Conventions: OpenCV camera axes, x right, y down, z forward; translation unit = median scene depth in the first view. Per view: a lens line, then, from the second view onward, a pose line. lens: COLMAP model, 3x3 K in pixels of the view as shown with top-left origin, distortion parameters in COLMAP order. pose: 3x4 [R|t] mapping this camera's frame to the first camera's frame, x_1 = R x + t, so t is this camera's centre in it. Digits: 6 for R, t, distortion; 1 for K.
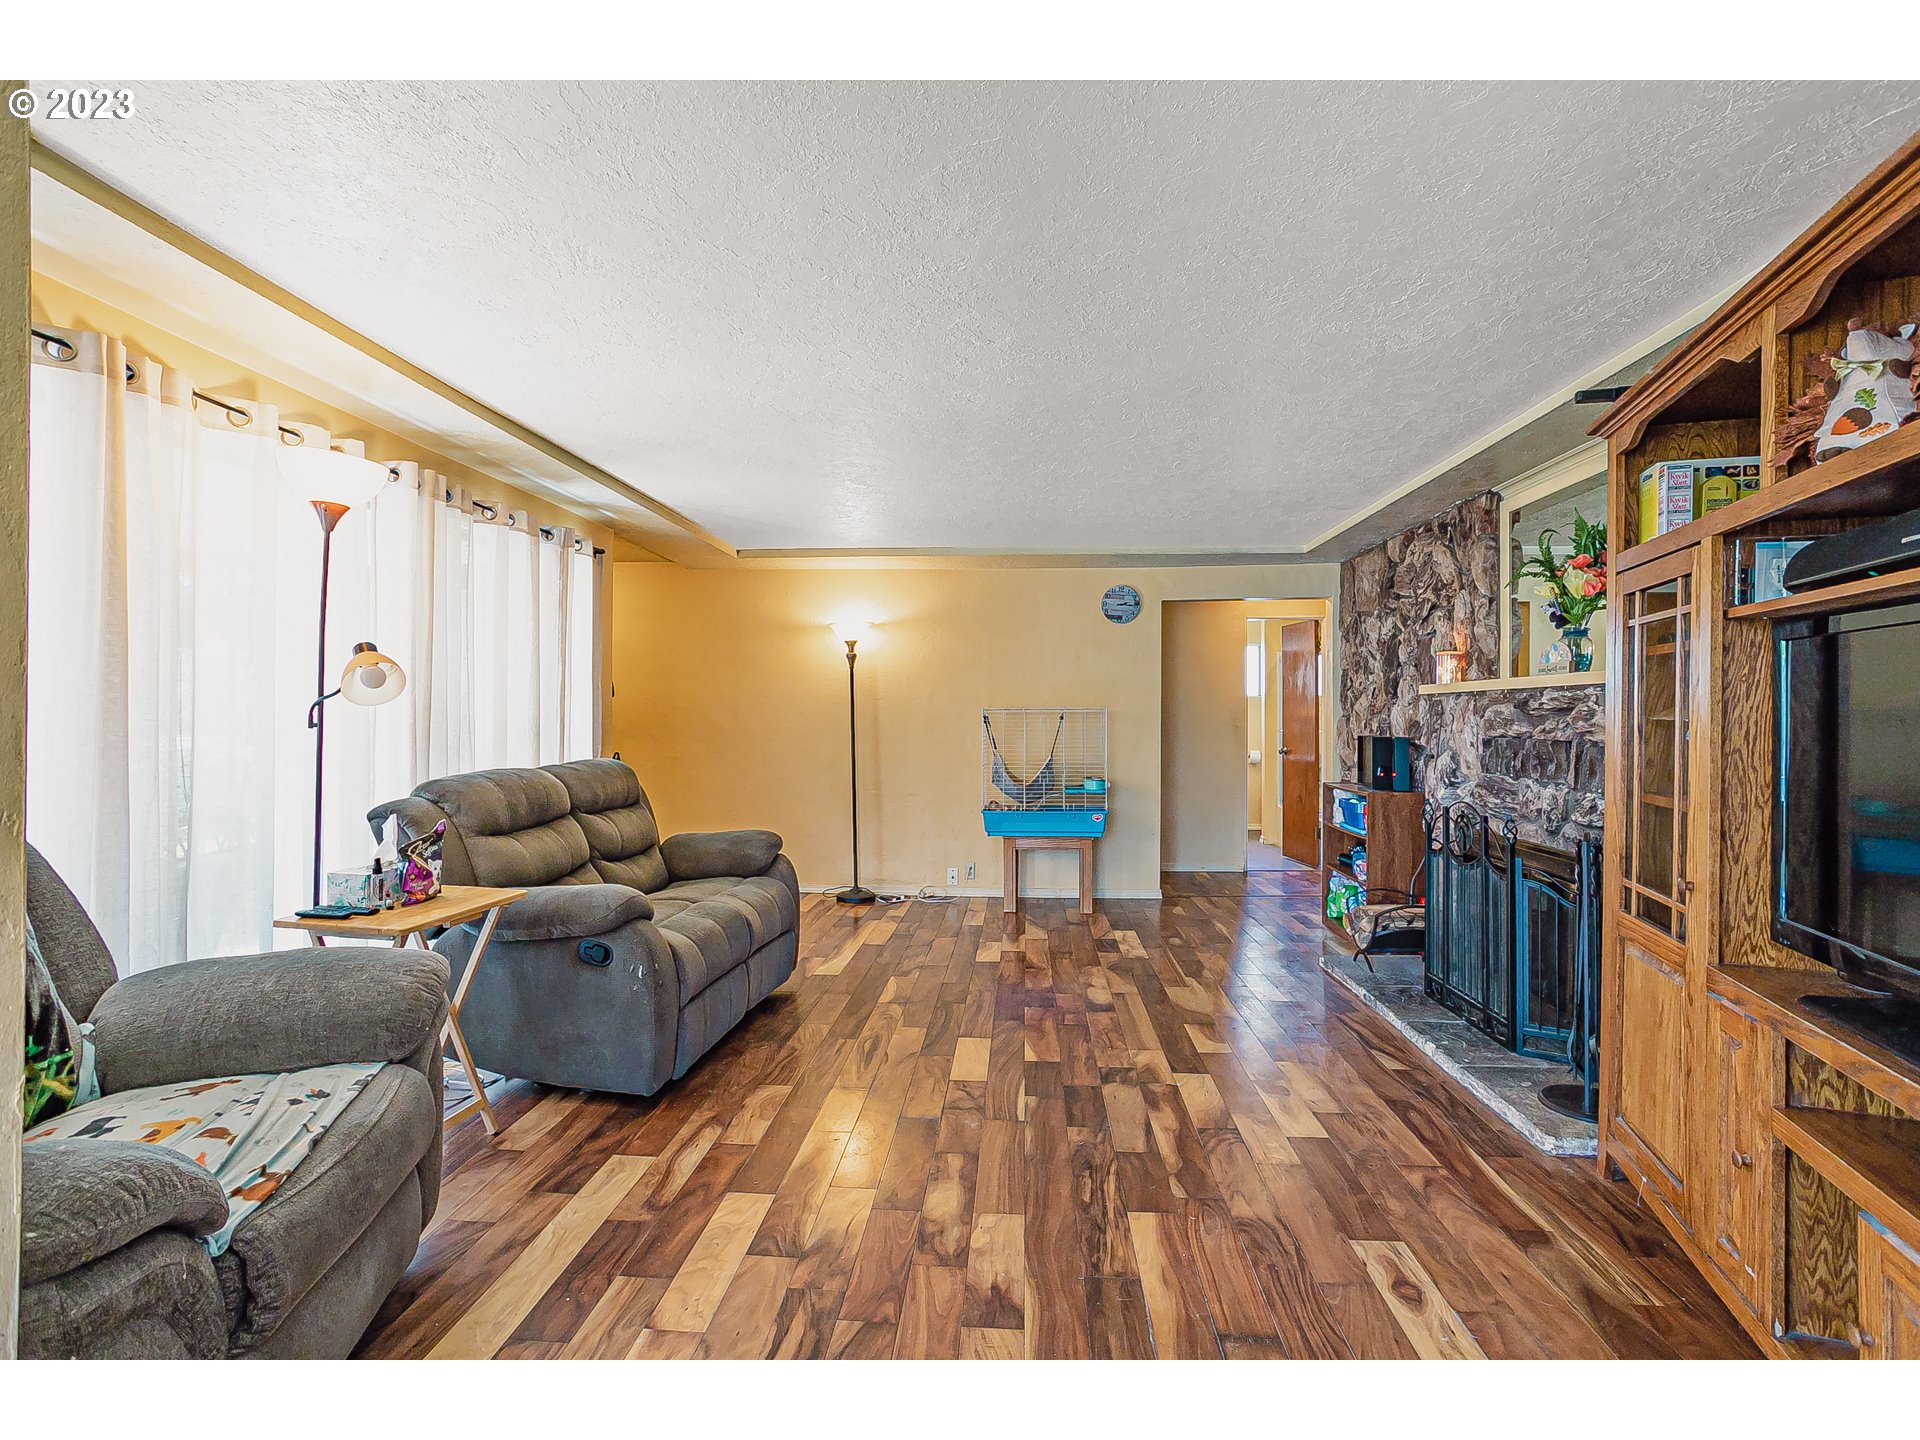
lens RADIAL K [[924.4, 0, 958.1], [0, 924.4, 707.2], [0, 0, 1]] dist [-0.073686, 0.036217]
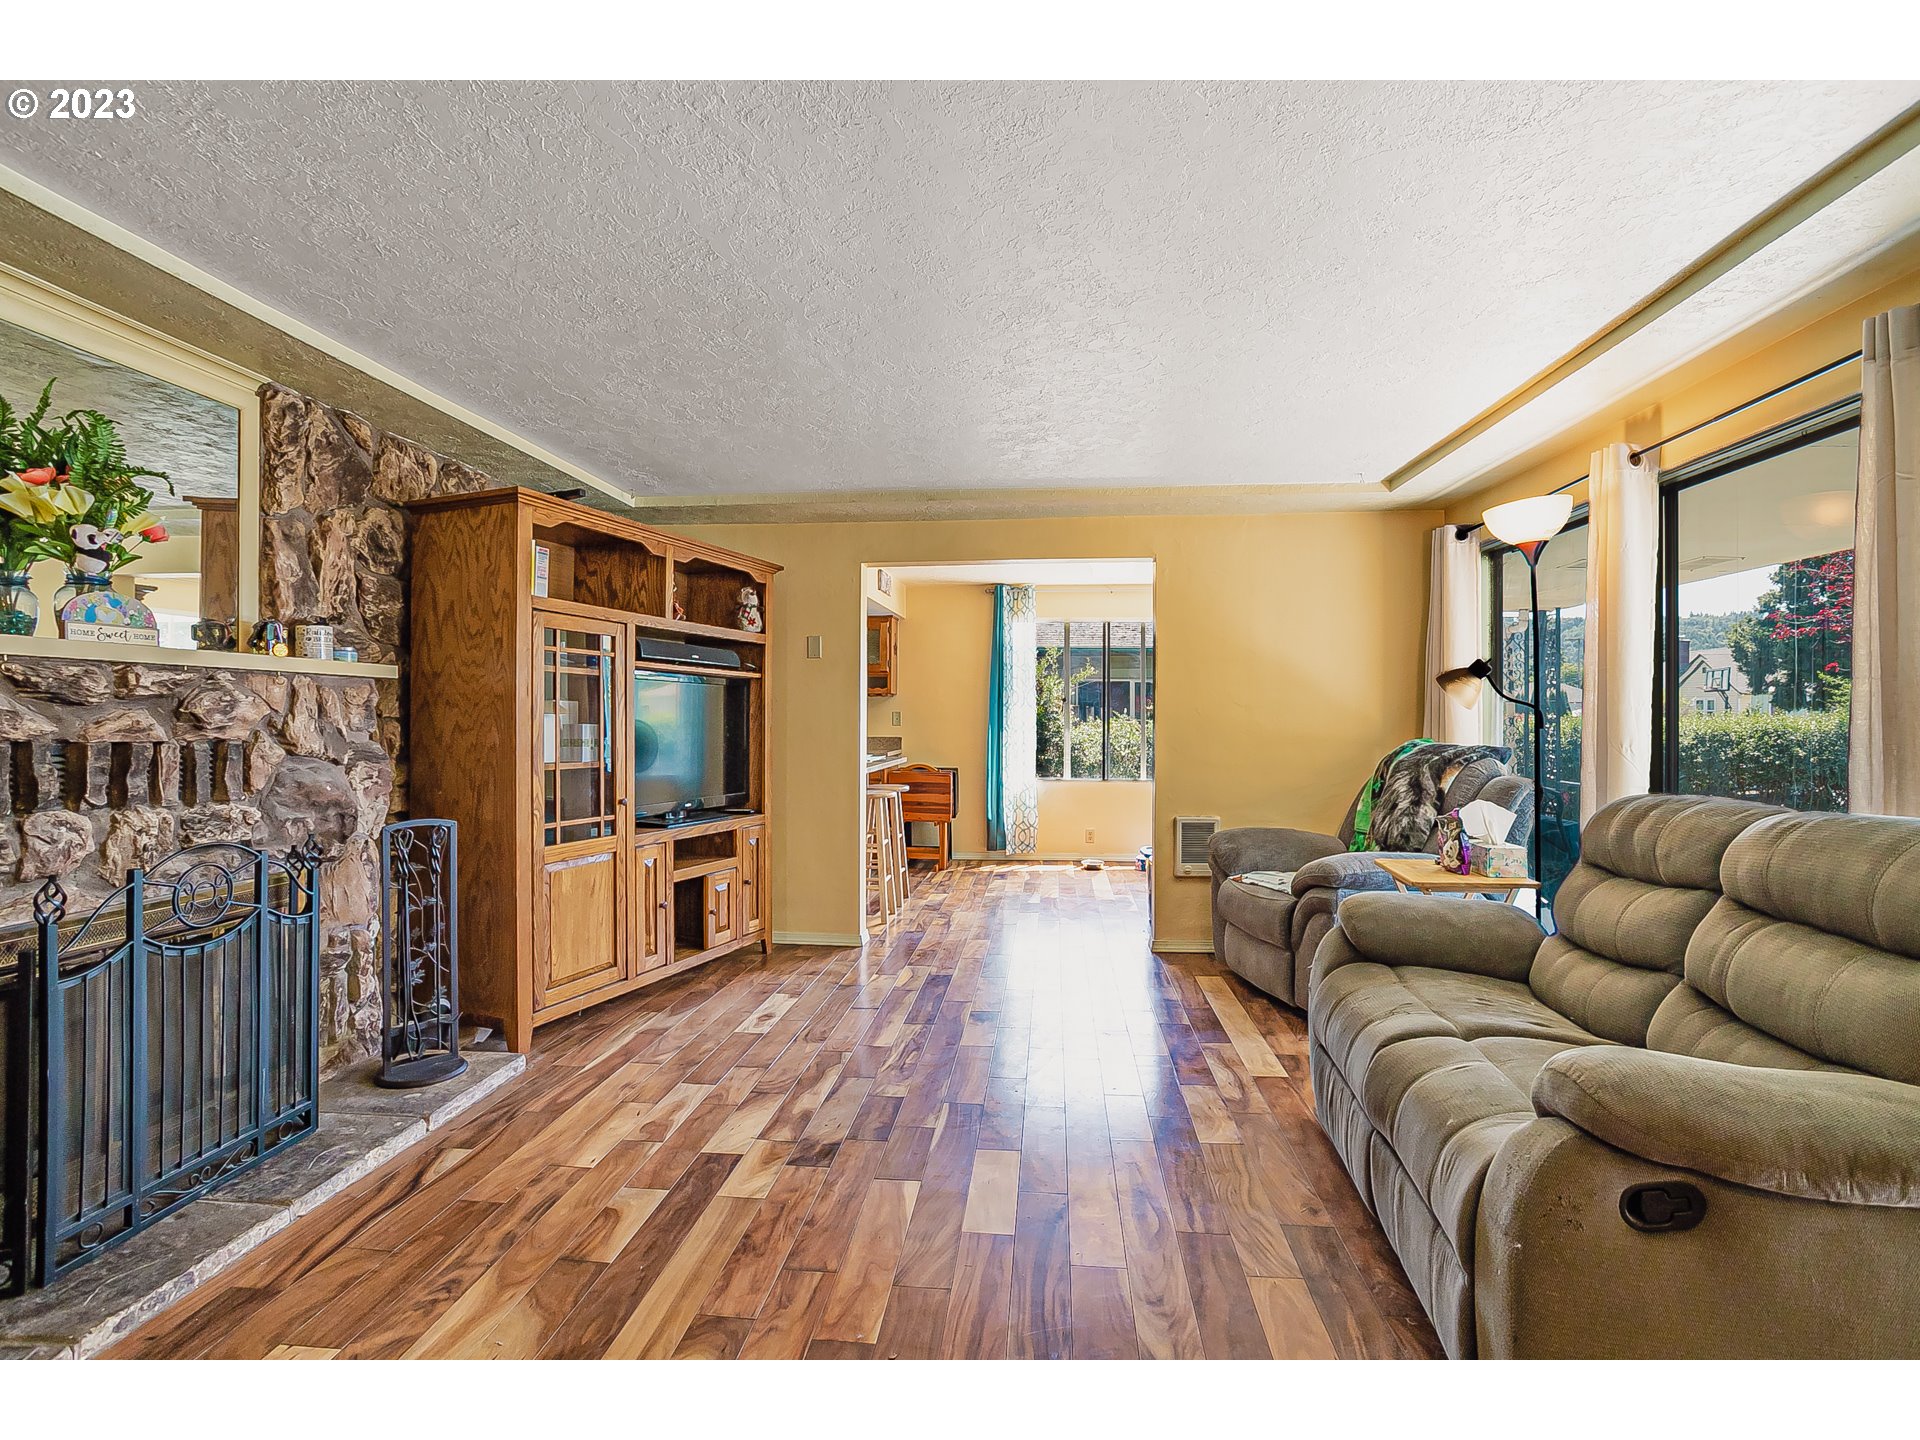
lens RADIAL K [[924.4, 0, 958.1], [0, 924.4, 707.2], [0, 0, 1]] dist [-0.073686, 0.036217]
pose [[-0.999491, -0.006696, 0.031198, 0.025737], [-0.007439, 0.999690, -0.023755, 0.025365], [-0.031029, -0.023975, -0.999231, 1.966184]]
